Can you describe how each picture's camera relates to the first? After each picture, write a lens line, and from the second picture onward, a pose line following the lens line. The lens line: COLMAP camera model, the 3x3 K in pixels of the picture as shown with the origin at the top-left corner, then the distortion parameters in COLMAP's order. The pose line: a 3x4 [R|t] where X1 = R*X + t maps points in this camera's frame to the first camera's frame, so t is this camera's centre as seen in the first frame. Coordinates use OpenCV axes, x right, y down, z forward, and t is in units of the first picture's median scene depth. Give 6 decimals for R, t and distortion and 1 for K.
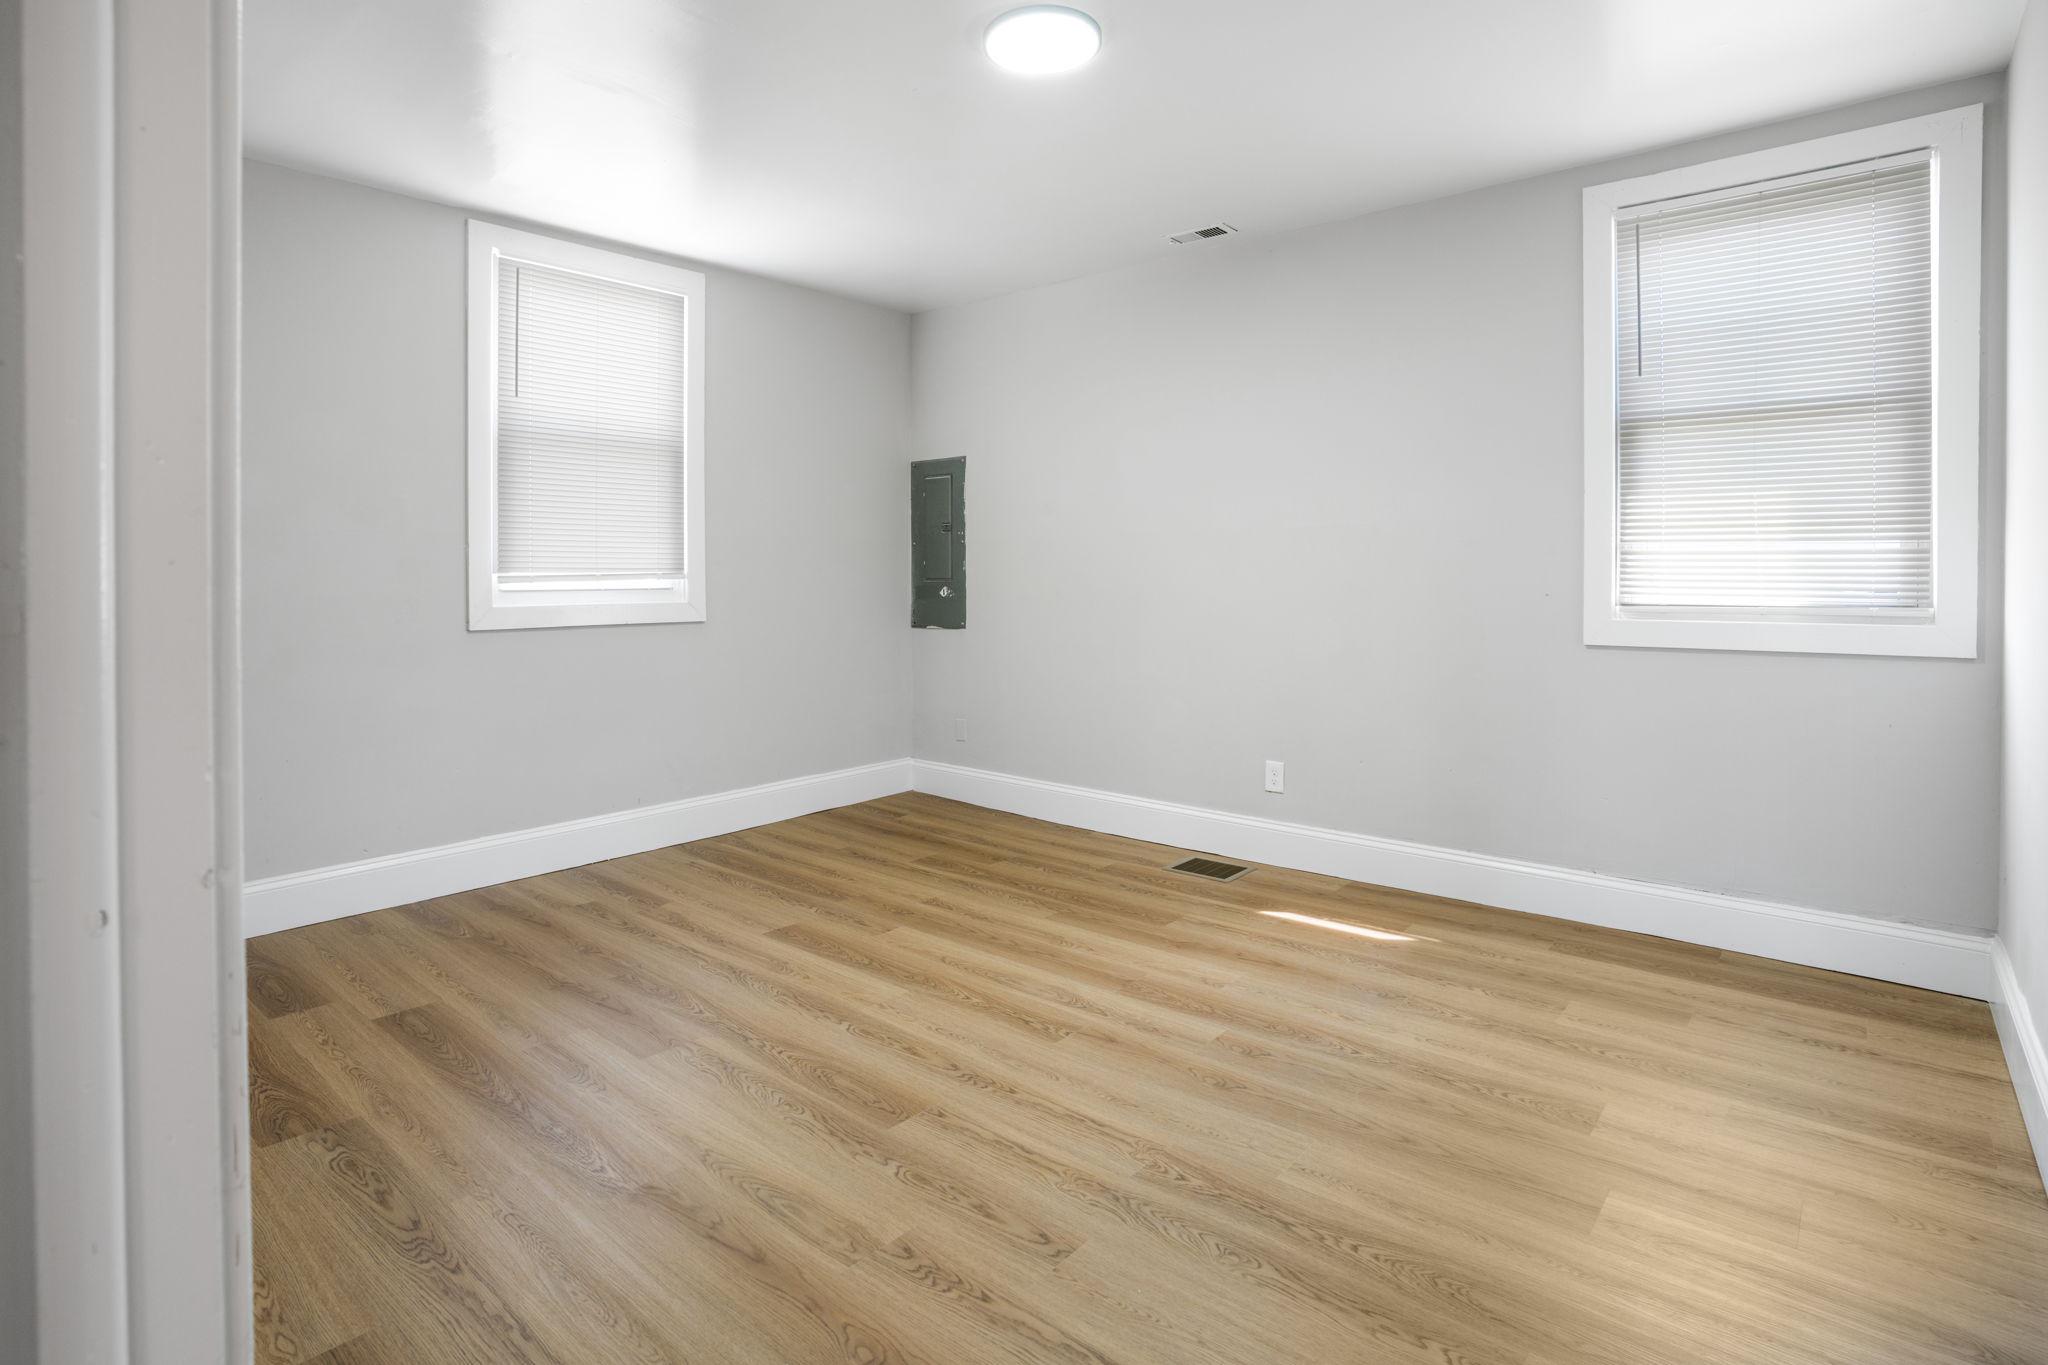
lens RADIAL K [[1023.2, 0, 1025.4], [0, 1023.2, 665.2], [0, 0, 1]] dist [-0.054799, 0.037048]
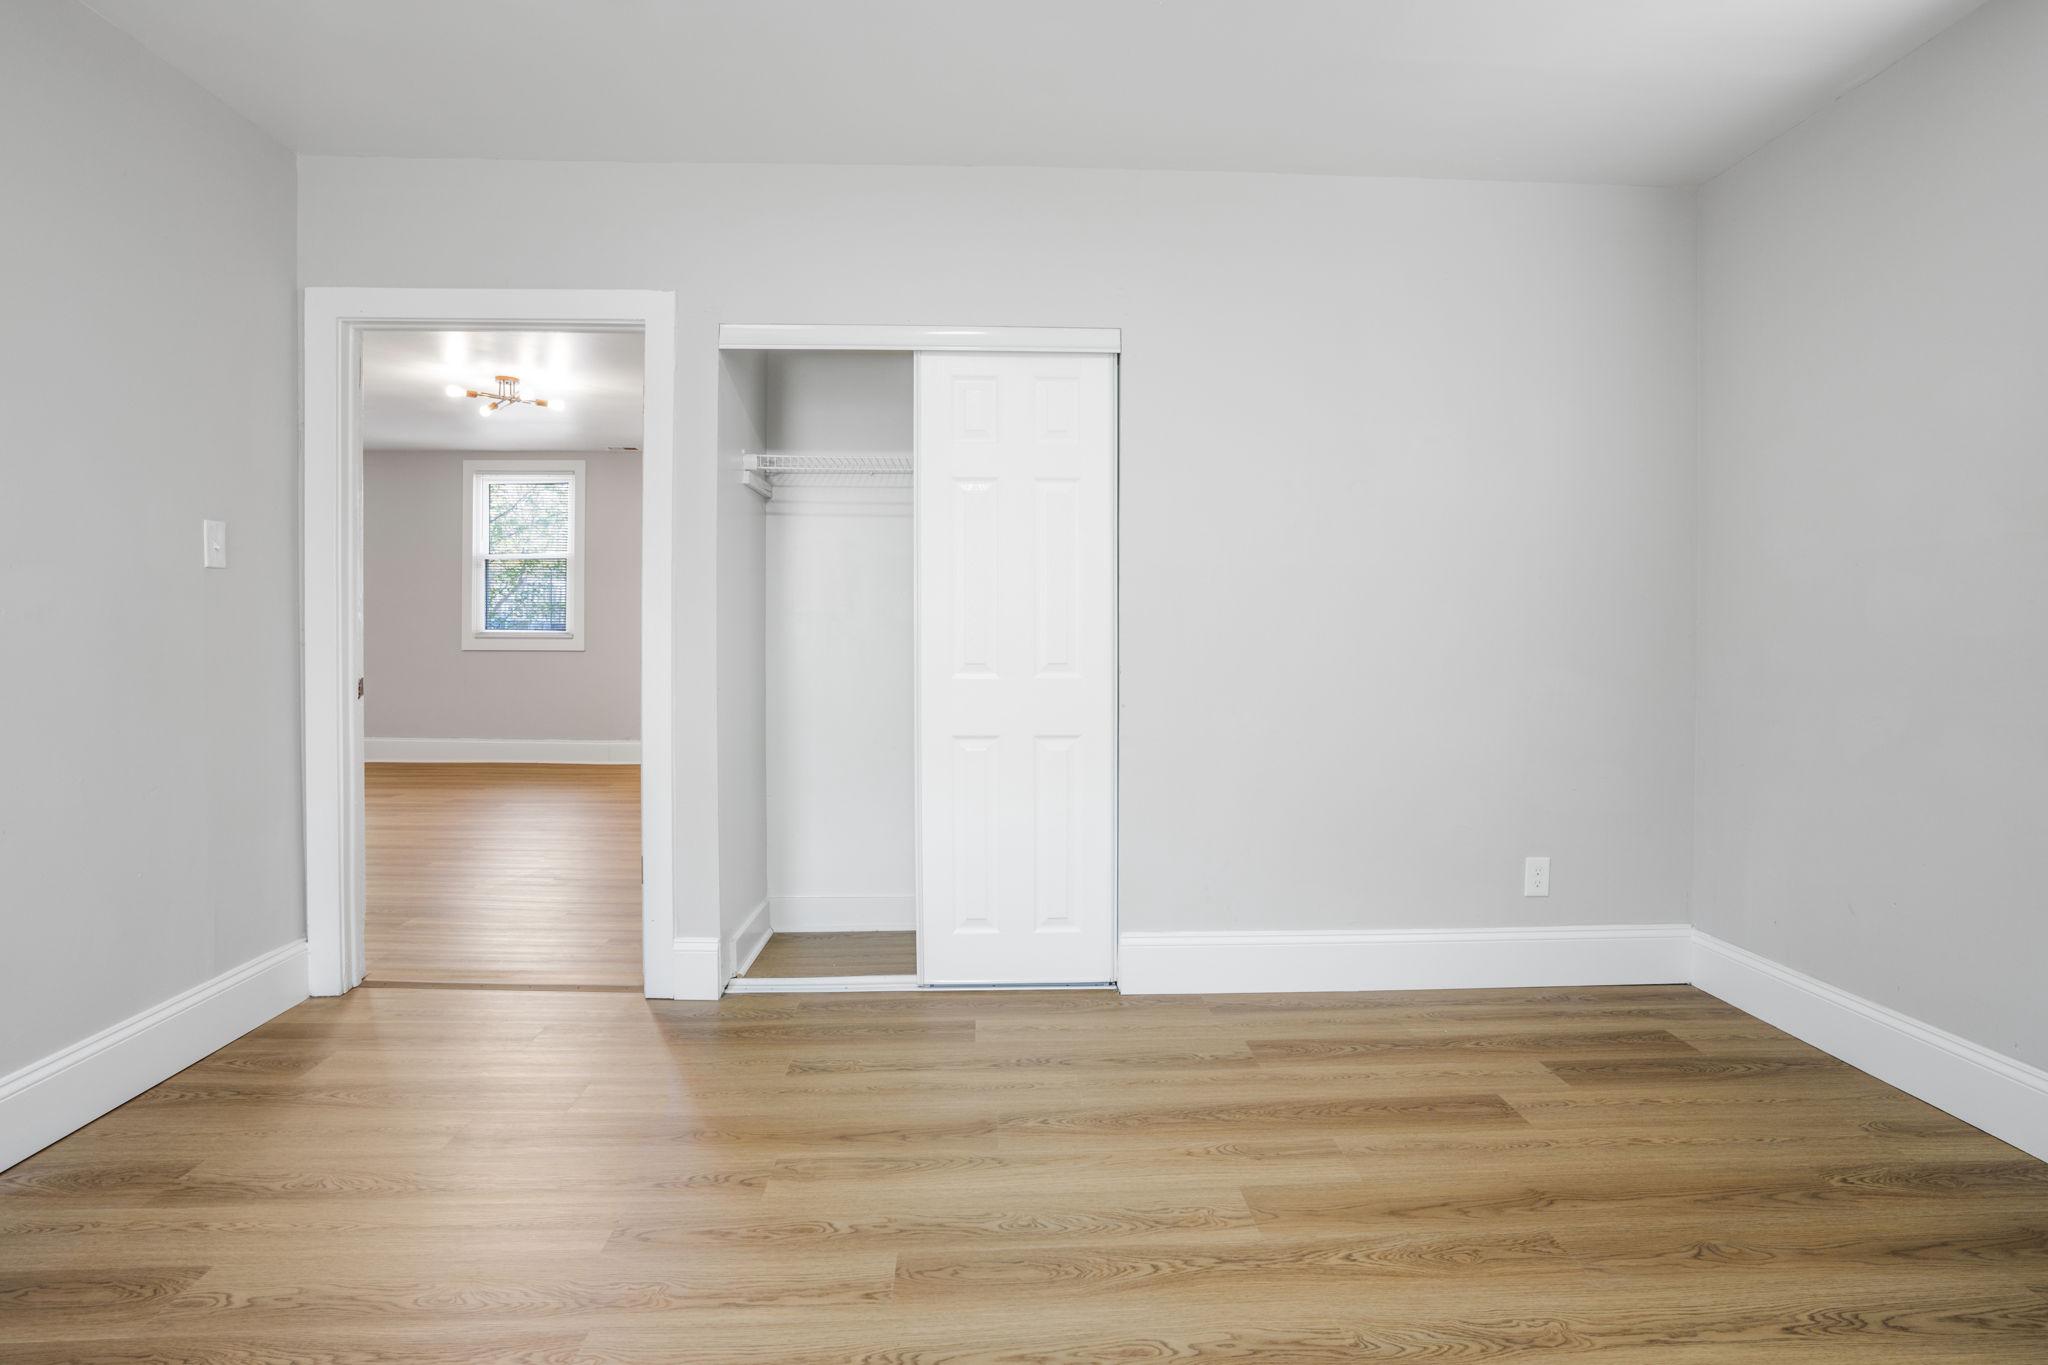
lens RADIAL K [[1039.2, 0, 1044.4], [0, 1039.2, 665.4], [0, 0, 1]] dist [-0.056589, 0.040672]
pose [[-0.716721, 0.027769, -0.696807, 0.314991], [-0.058877, 0.993230, 0.100142, -0.118747], [0.694870, 0.112800, -0.710233, 1.393029]]
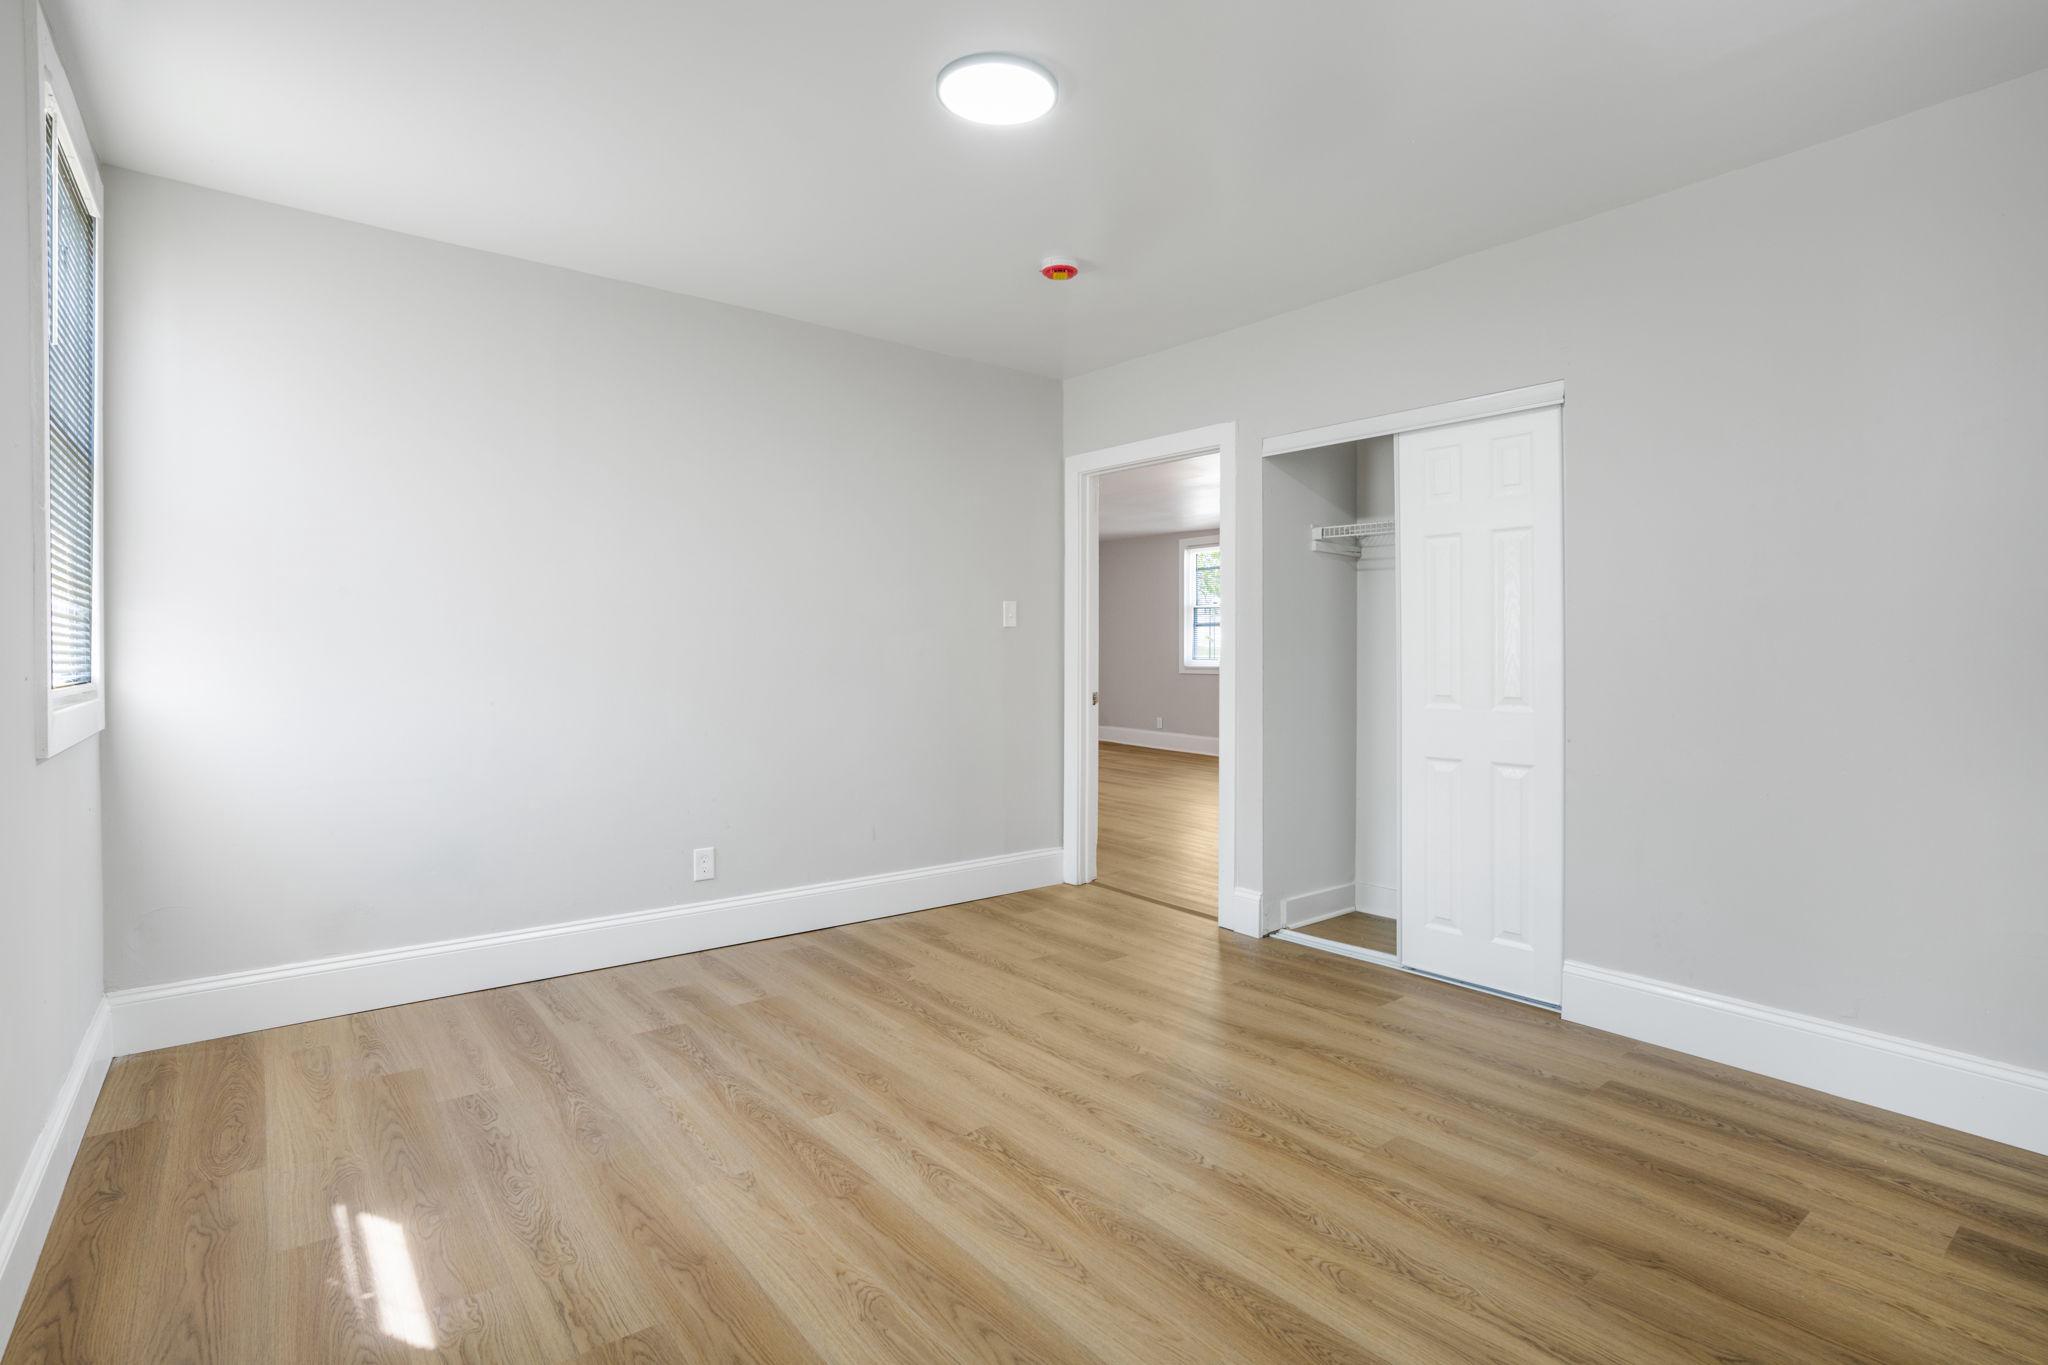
lens RADIAL K [[1039.2, 0, 1044.4], [0, 1039.2, 665.4], [0, 0, 1]] dist [-0.056589, 0.040672]
pose [[-0.983635, -0.003056, 0.180149, -0.205977], [0.013753, 0.995666, 0.091980, -0.169012], [-0.179649, 0.092952, -0.979329, 1.940170]]
